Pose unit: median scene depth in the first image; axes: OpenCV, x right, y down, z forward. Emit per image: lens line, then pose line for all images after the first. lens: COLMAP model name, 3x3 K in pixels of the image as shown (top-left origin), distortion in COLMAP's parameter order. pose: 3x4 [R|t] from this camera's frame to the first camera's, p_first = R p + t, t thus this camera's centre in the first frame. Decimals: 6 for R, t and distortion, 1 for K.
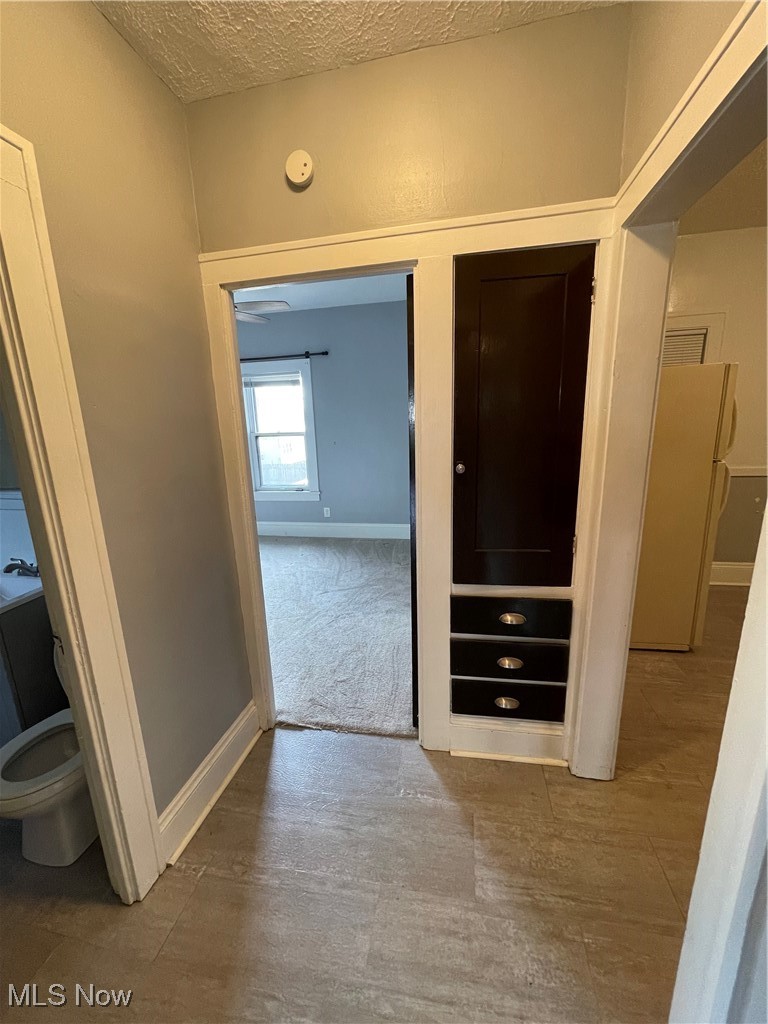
lens RADIAL K [[409.2, 0, 384.0], [0, 409.2, 512.0], [0, 0, 1]] dist [0.000298, 0.000011]
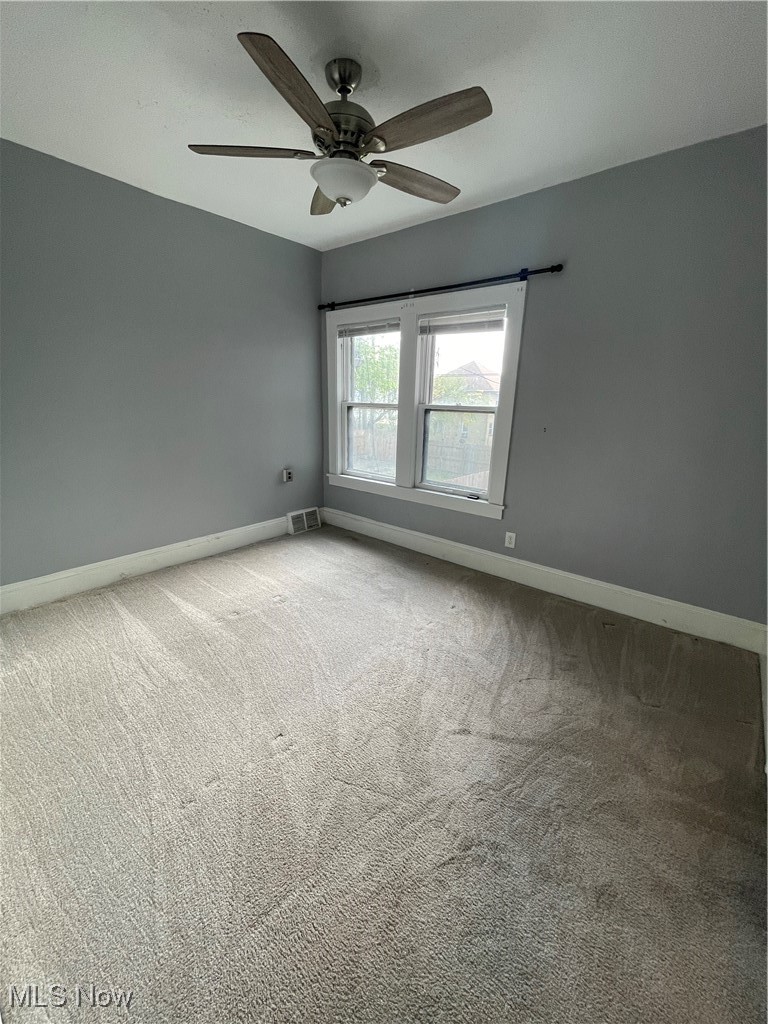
lens RADIAL K [[409.2, 0, 384.0], [0, 409.2, 512.0], [0, 0, 1]] dist [0.000298, 0.000011]
pose [[0.877050, 0.179853, -0.445462, -0.041145], [-0.156928, 0.983665, 0.088180, -0.070250], [0.454045, -0.007433, 0.890948, 0.386190]]
